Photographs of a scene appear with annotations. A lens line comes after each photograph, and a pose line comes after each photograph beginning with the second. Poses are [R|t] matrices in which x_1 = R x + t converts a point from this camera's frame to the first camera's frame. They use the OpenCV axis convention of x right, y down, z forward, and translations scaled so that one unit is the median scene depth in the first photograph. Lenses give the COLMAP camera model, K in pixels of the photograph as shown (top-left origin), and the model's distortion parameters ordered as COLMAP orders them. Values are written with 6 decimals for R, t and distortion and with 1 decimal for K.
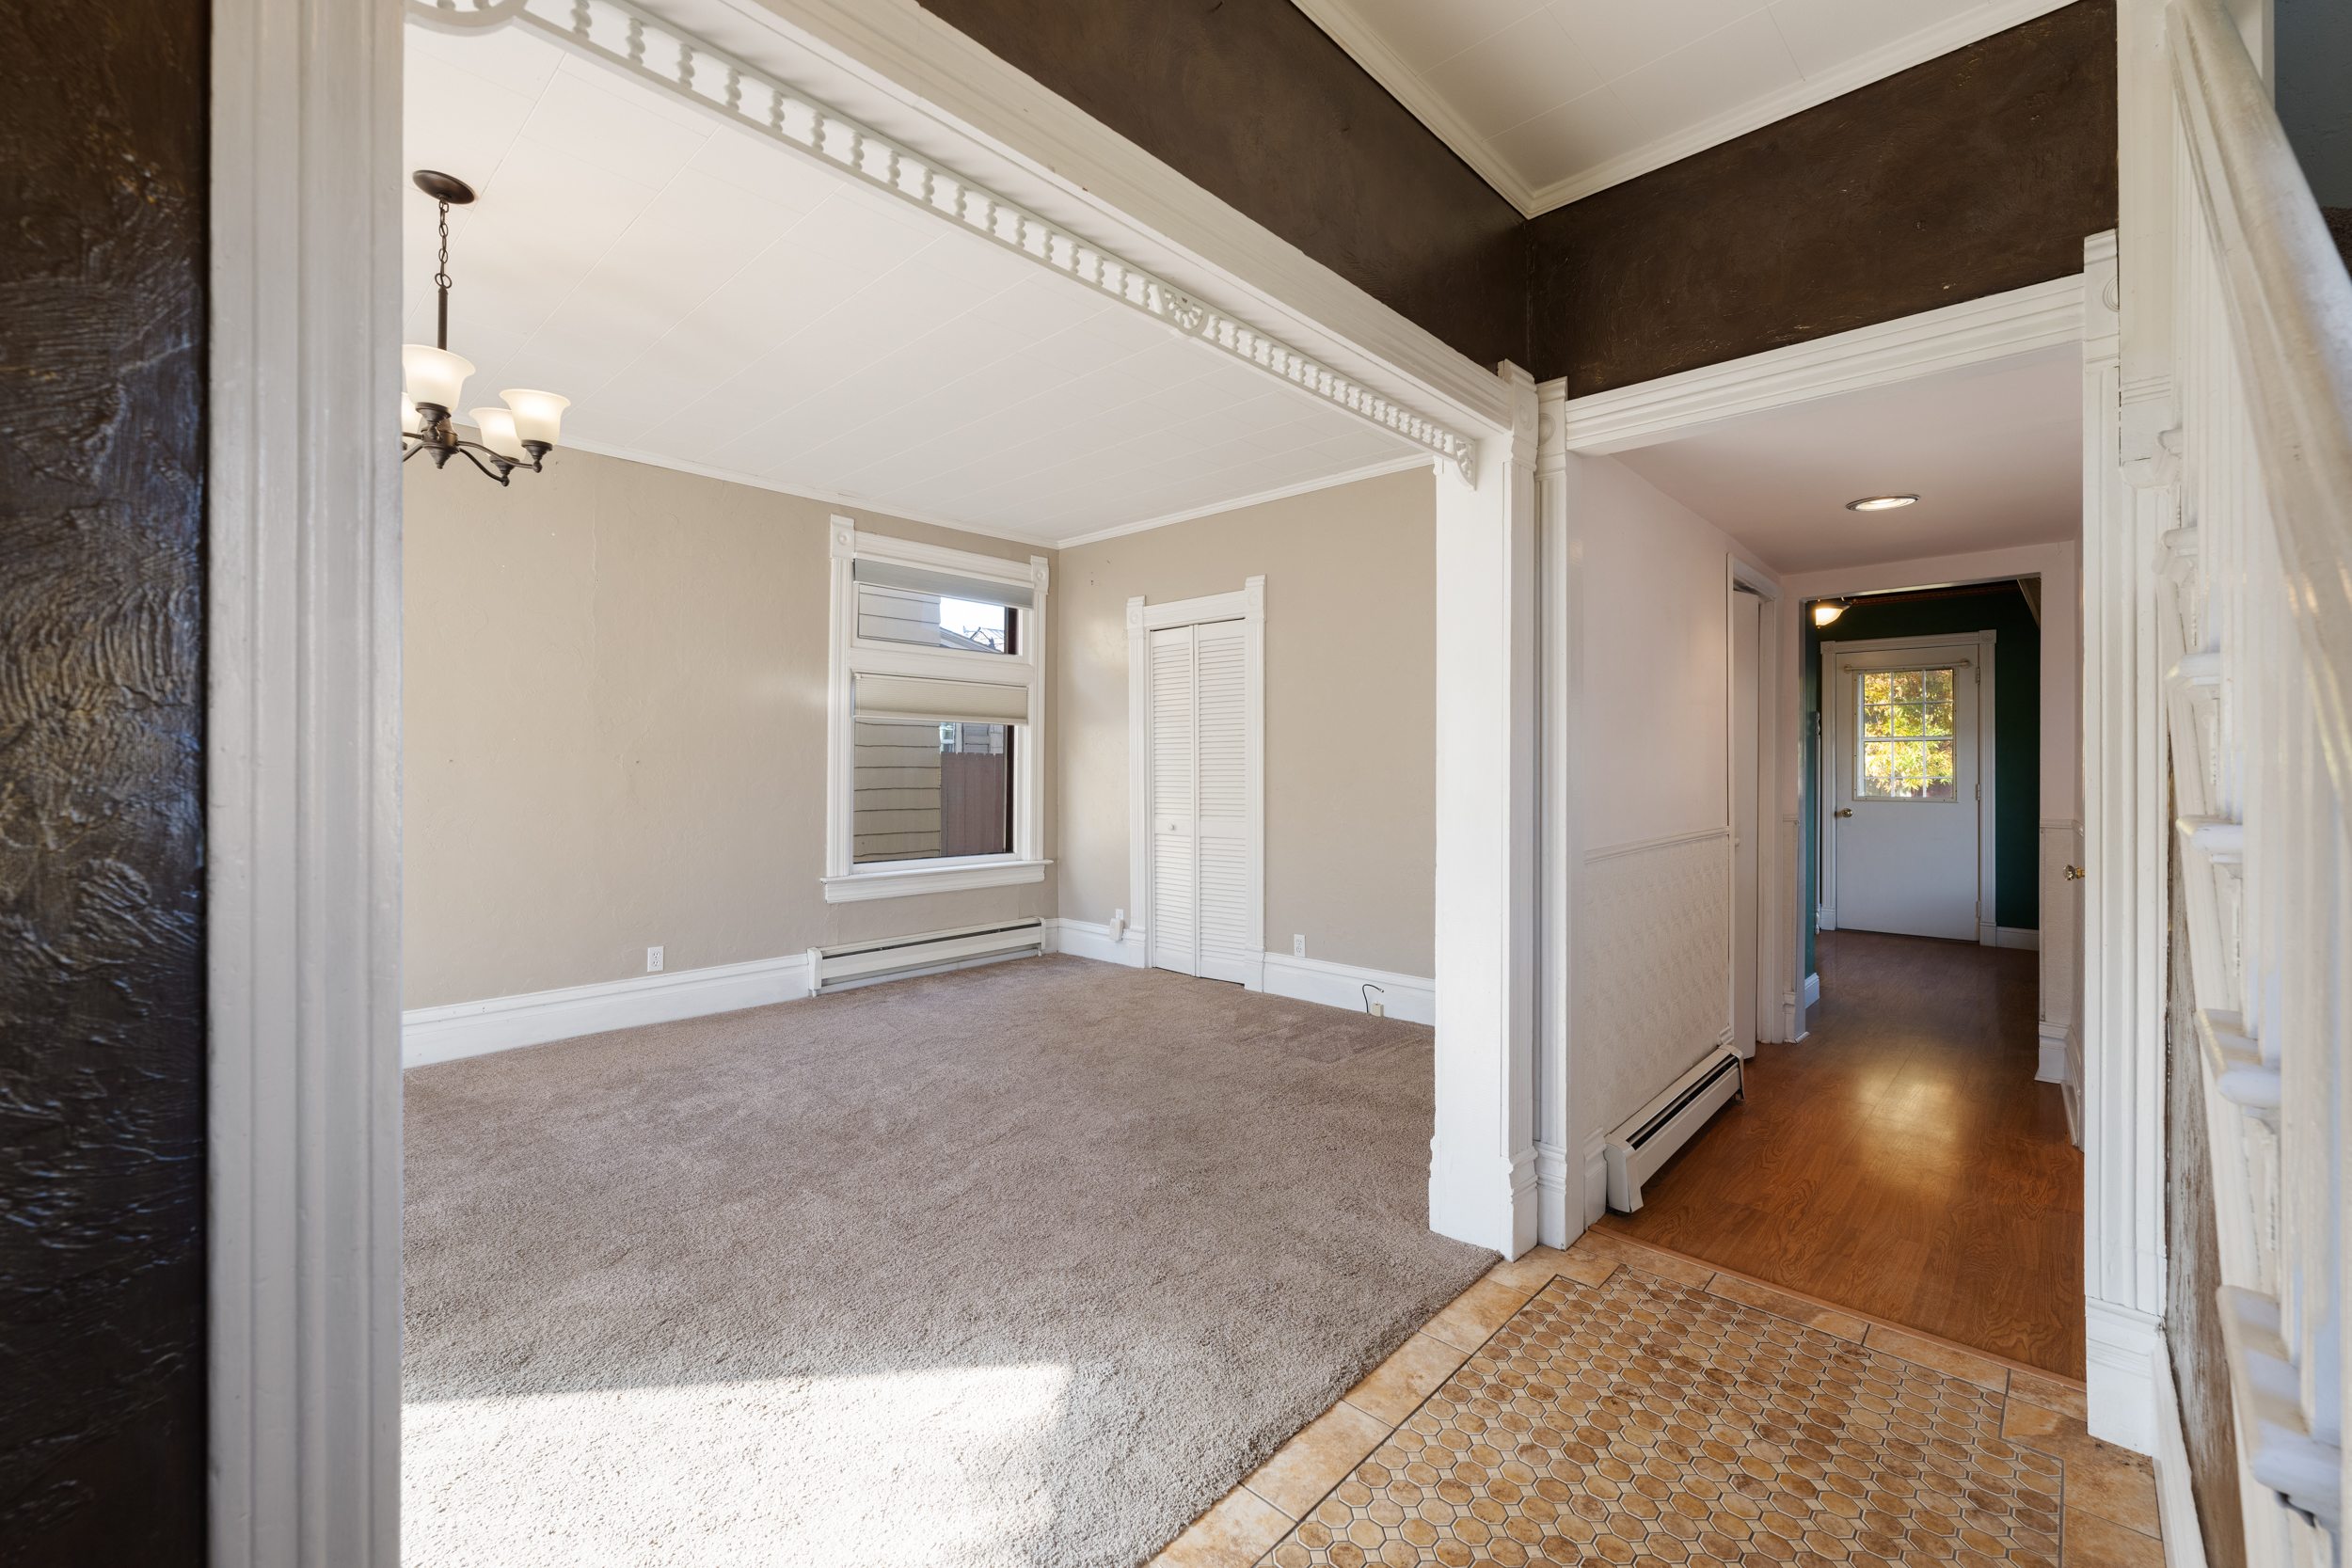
lens RADIAL K [[985.1, 0, 1173.6], [0, 985.1, 769.7], [0, 0, 1]] dist [-0.000457, -0.000115]
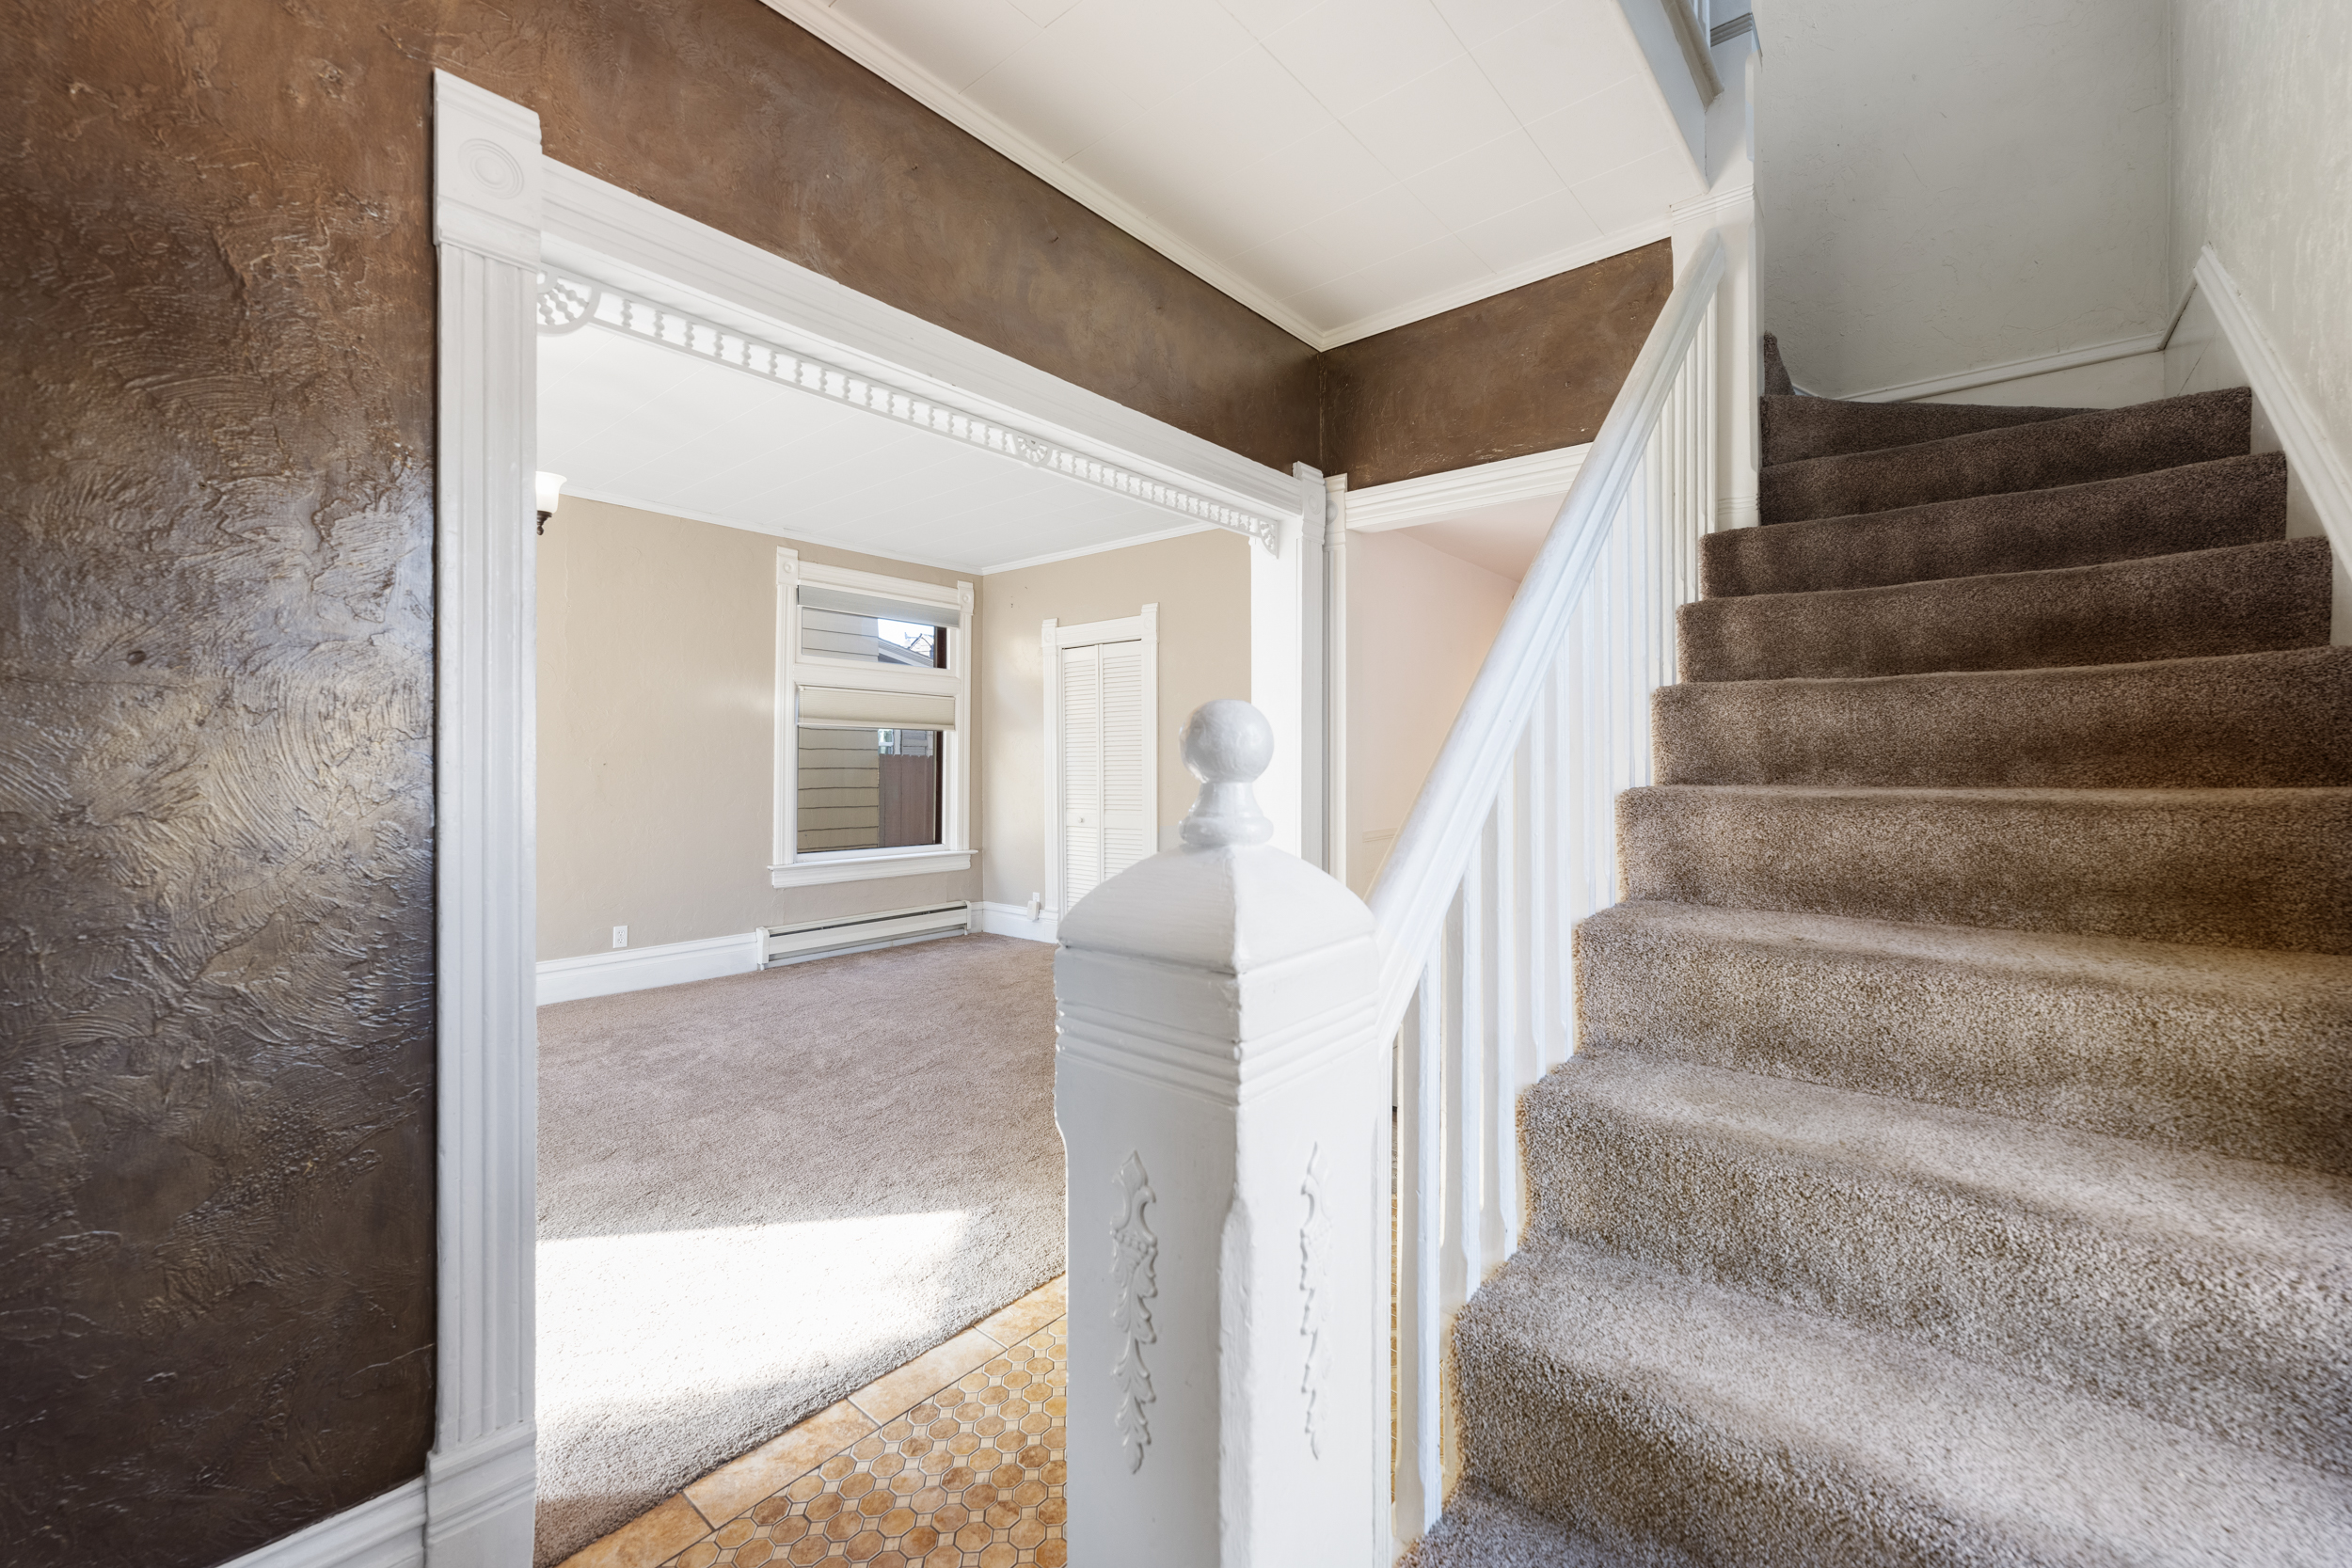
lens RADIAL K [[948.0, 0, 1169.6], [0, 948.0, 765.6], [0, 0, 1]] dist [-0.000588, 0.000039]
pose [[0.998232, -0.001638, 0.059408, 0.057782], [0.001882, 0.999990, -0.004045, -0.000923], [-0.059401, 0.004150, 0.998226, -0.174795]]
